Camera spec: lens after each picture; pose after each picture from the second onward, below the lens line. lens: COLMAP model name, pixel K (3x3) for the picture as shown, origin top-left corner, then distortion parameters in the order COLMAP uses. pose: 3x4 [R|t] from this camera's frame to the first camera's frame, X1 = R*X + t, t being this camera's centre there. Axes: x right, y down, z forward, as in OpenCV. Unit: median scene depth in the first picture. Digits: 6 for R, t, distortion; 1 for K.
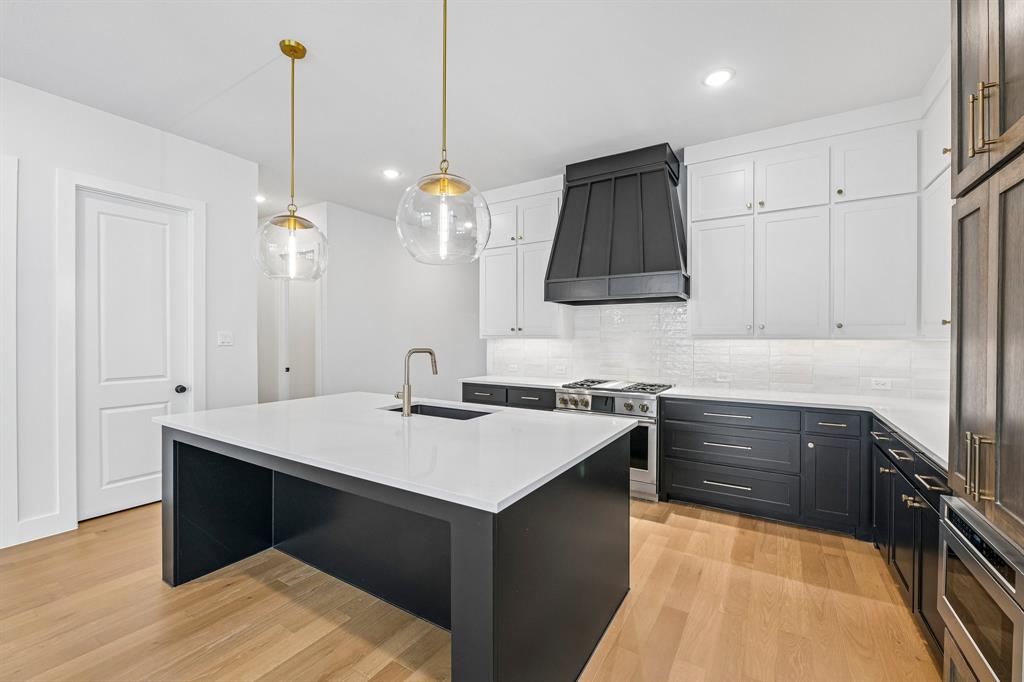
lens RADIAL K [[424.7, 0, 514.4], [0, 424.7, 338.5], [0, 0, 1]] dist [0.000488, 0.000010]
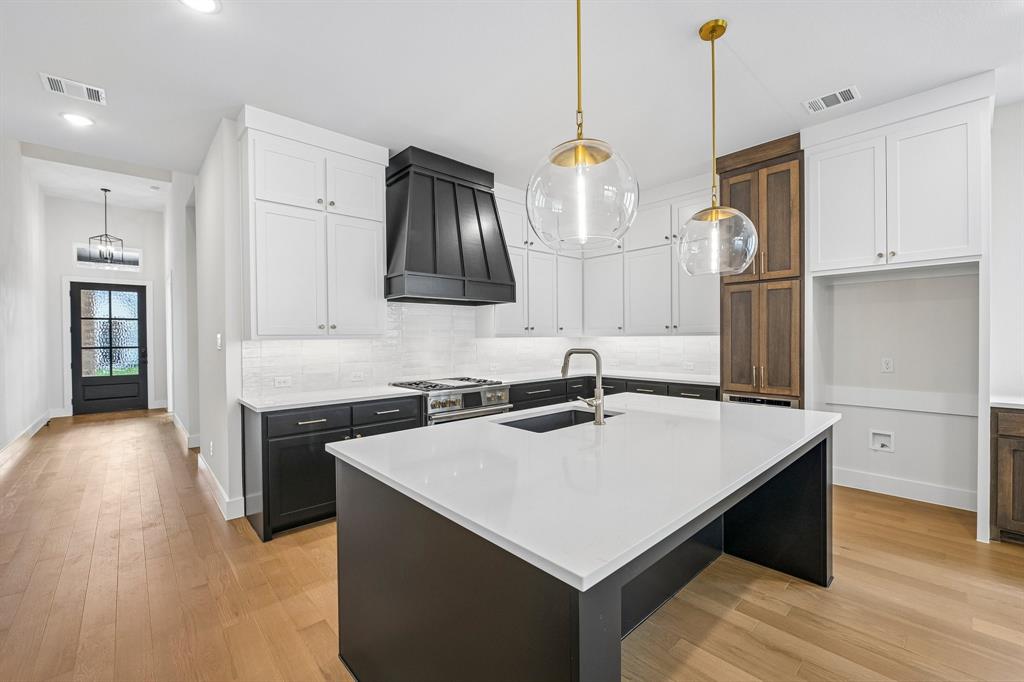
lens RADIAL K [[424.7, 0, 514.4], [0, 424.7, 338.5], [0, 0, 1]] dist [0.000488, 0.000010]
pose [[0.274103, -0.010641, 0.961641, -1.061401], [0.013356, 0.999884, 0.007257, -0.004929], [-0.961608, 0.010855, 0.274214, 0.846627]]
